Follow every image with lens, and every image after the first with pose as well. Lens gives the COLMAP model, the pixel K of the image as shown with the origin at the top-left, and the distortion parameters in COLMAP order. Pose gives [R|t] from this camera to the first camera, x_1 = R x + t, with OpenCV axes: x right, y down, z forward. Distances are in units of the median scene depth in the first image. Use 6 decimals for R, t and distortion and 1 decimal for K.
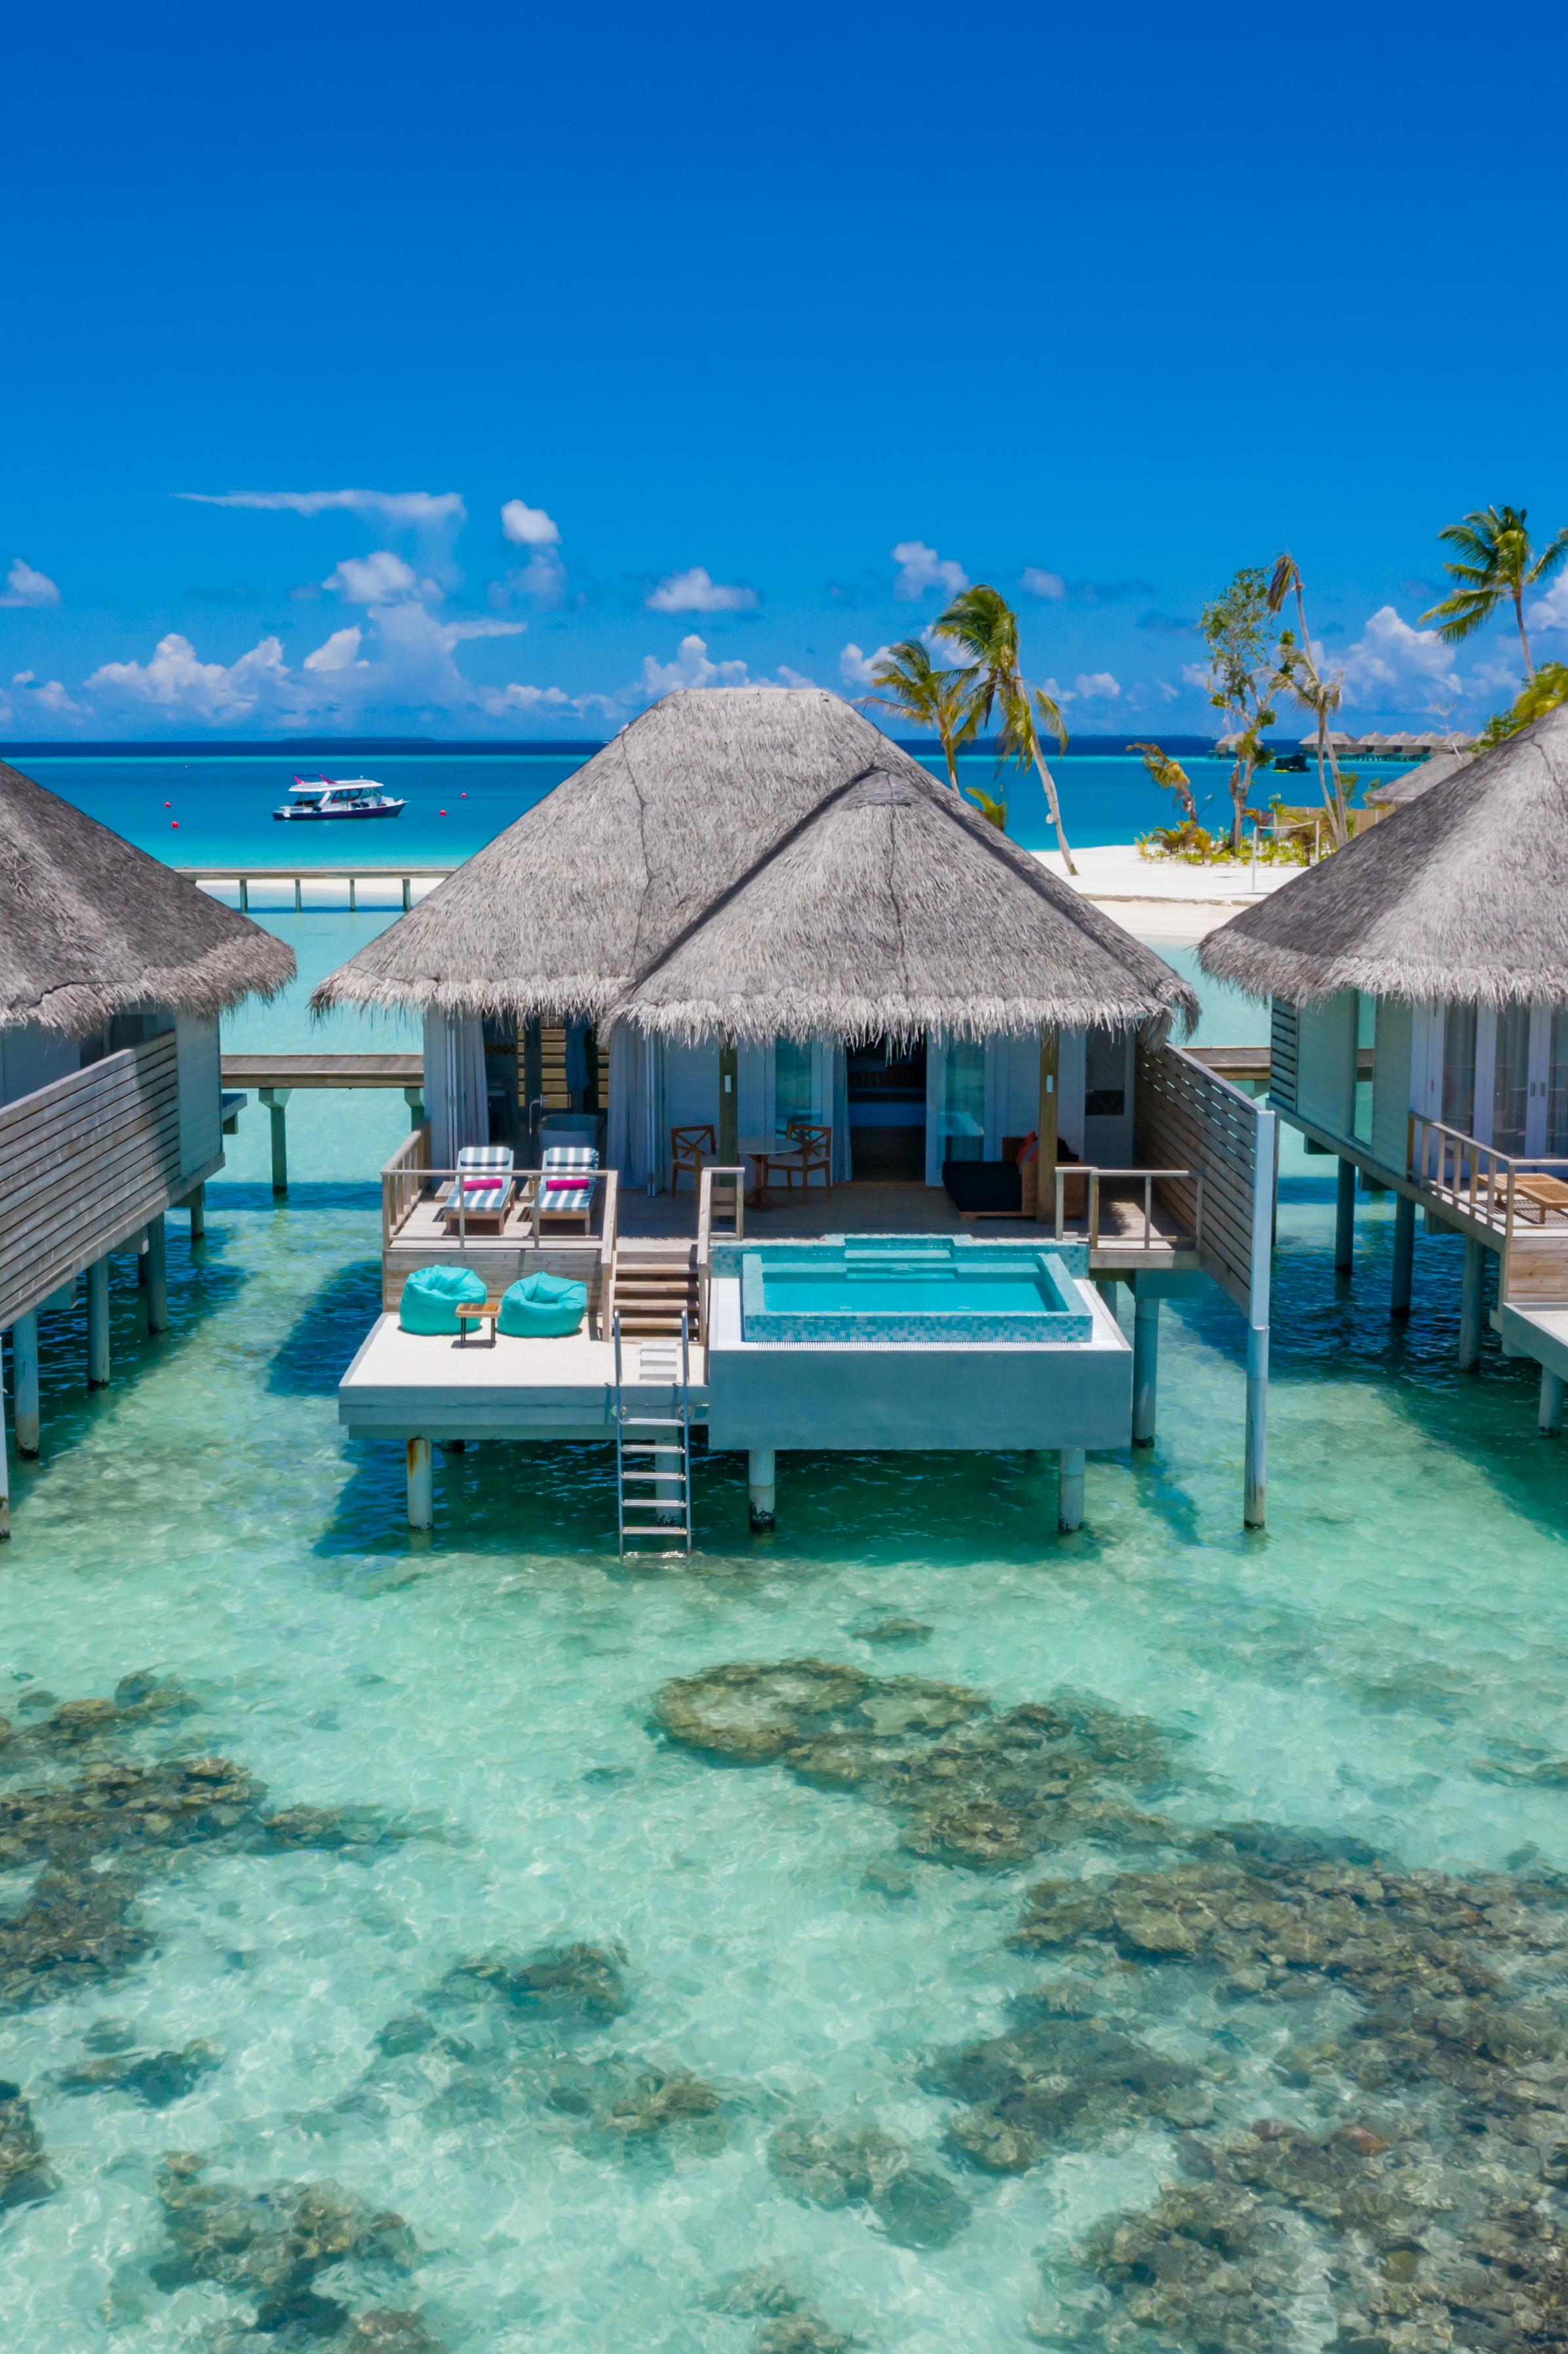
lens RADIAL K [[2667.7, 0, 779.2], [0, 2667.7, 1173.7], [0, 0, 1]] dist [-0.028425, 0.000000]
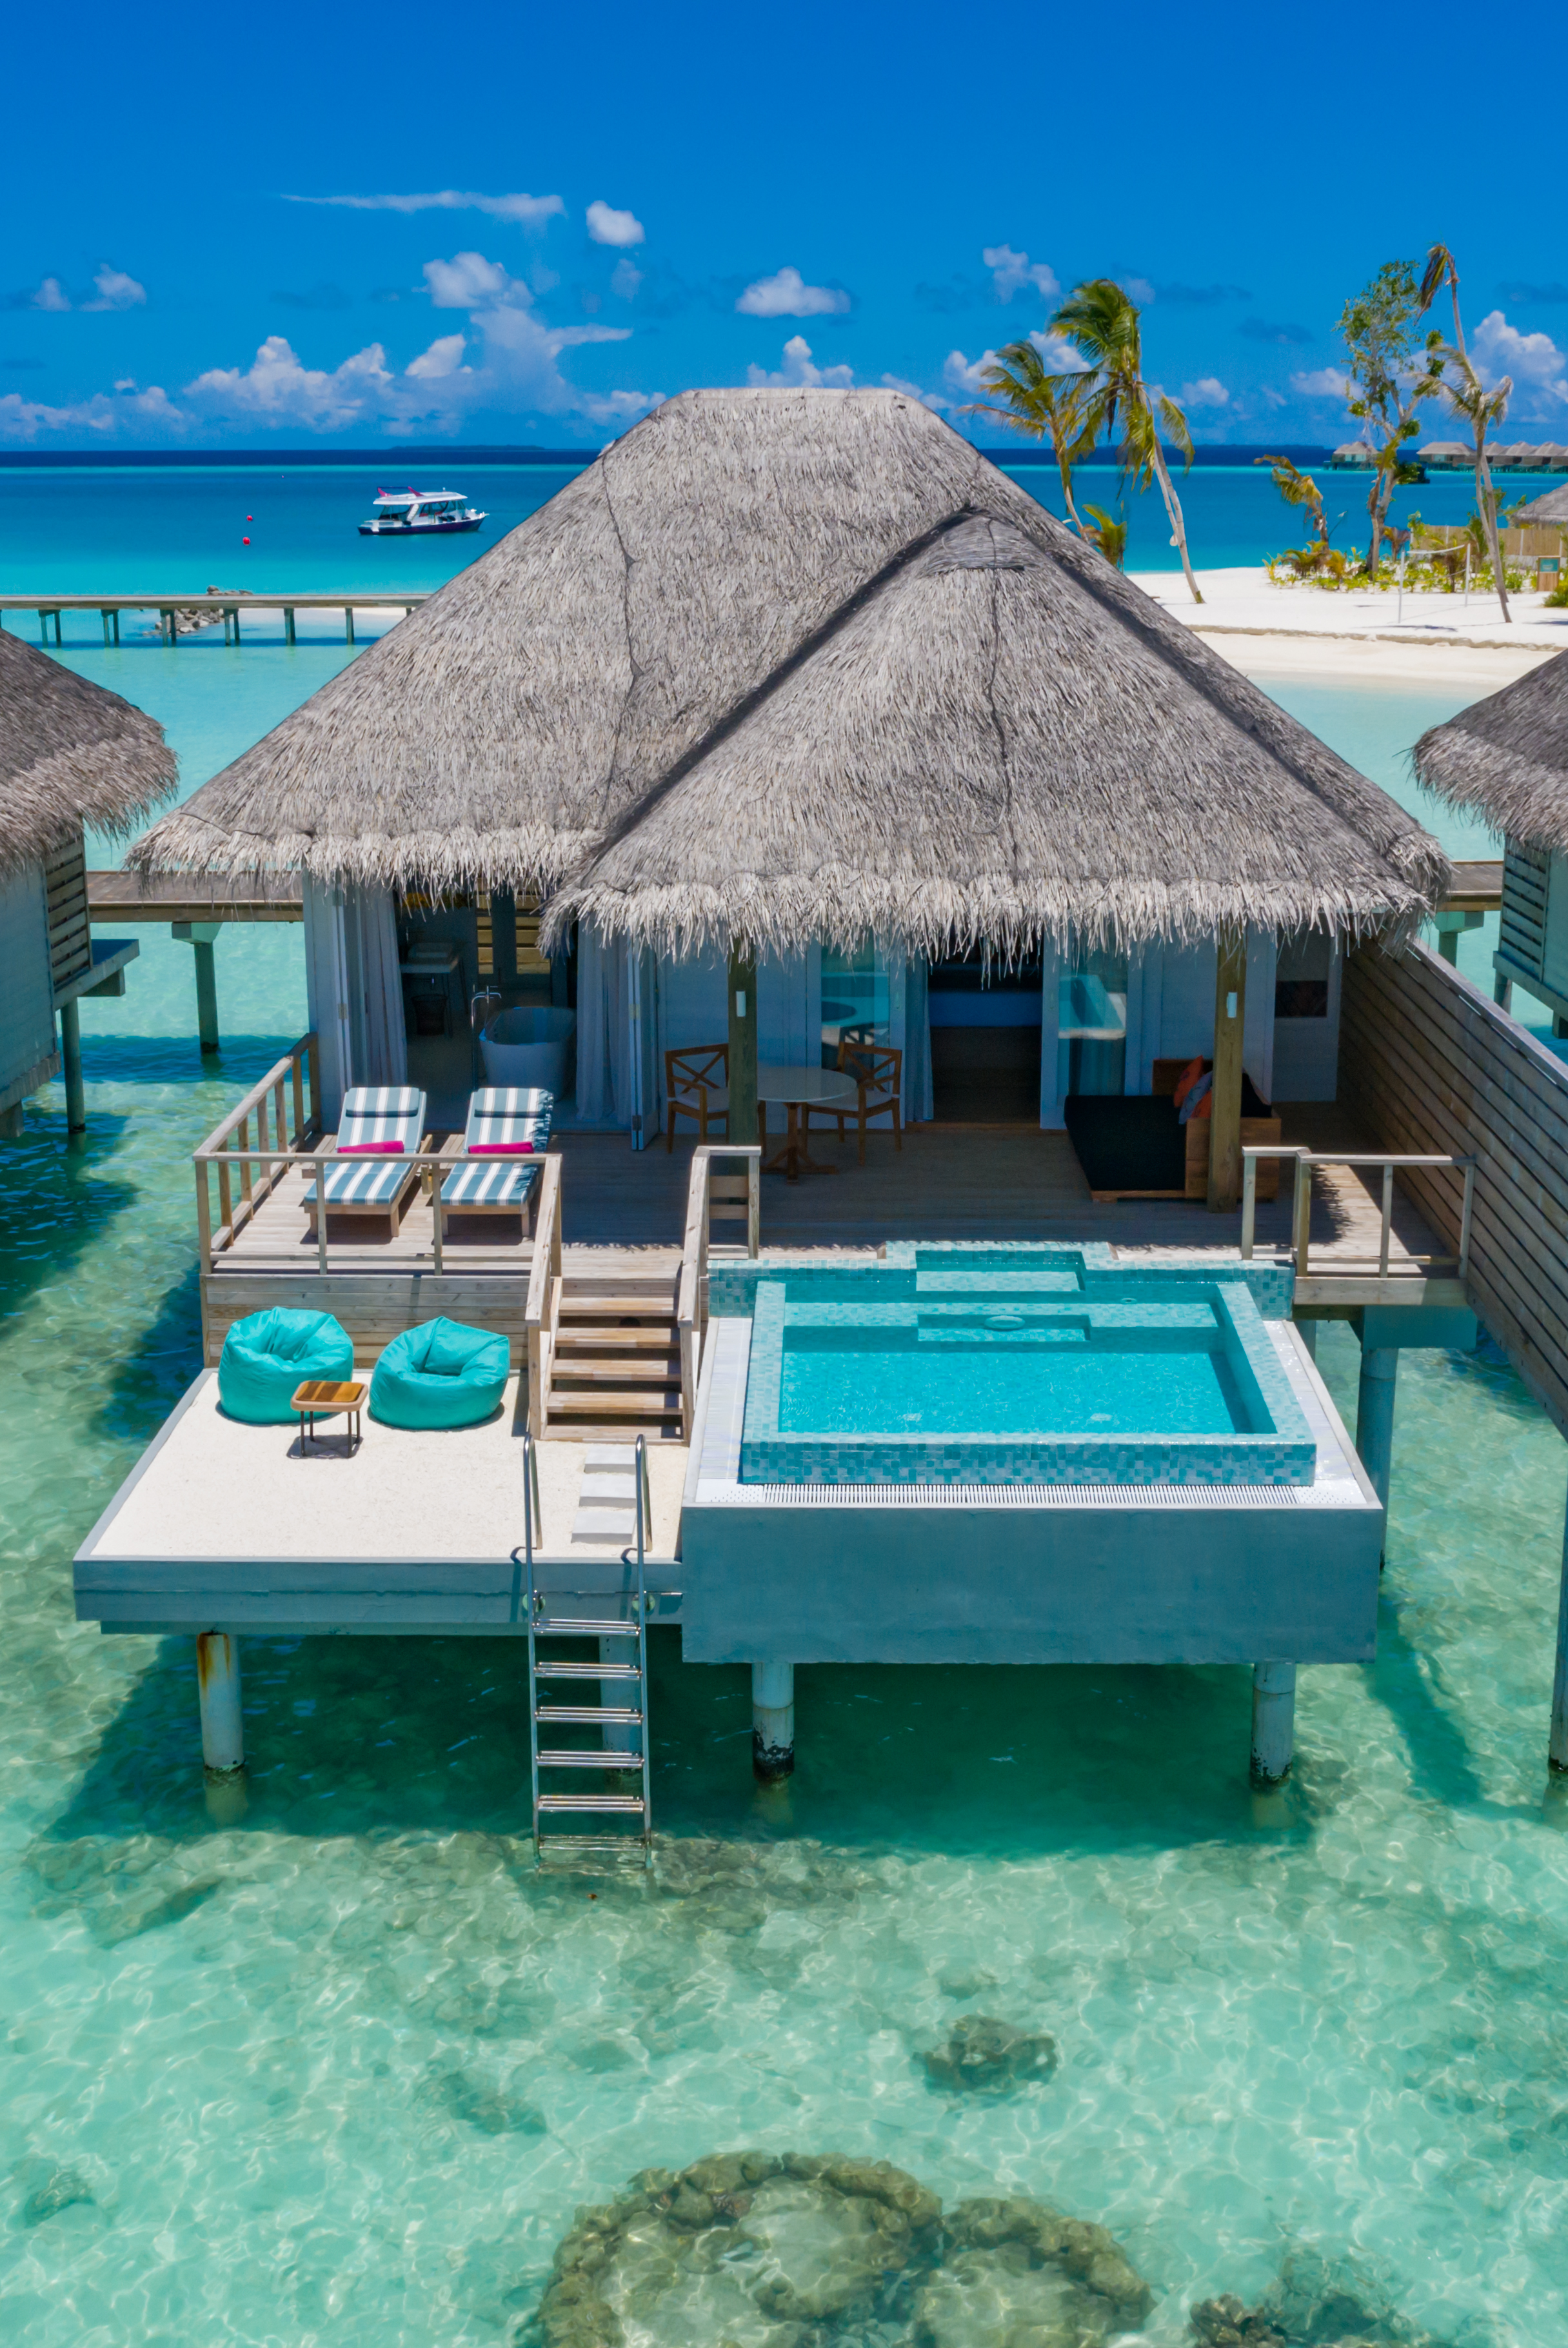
lens RADIAL K [[2660.8, 0, 852.4], [0, 2660.8, 1157.3], [0, 0, 1]] dist [-0.028425, 0.000000]
pose [[0.999918, 0.004656, -0.011934, 0.015723], [-0.003450, 0.995063, 0.099185, -0.059165], [0.012337, -0.099136, 0.994997, 0.335193]]
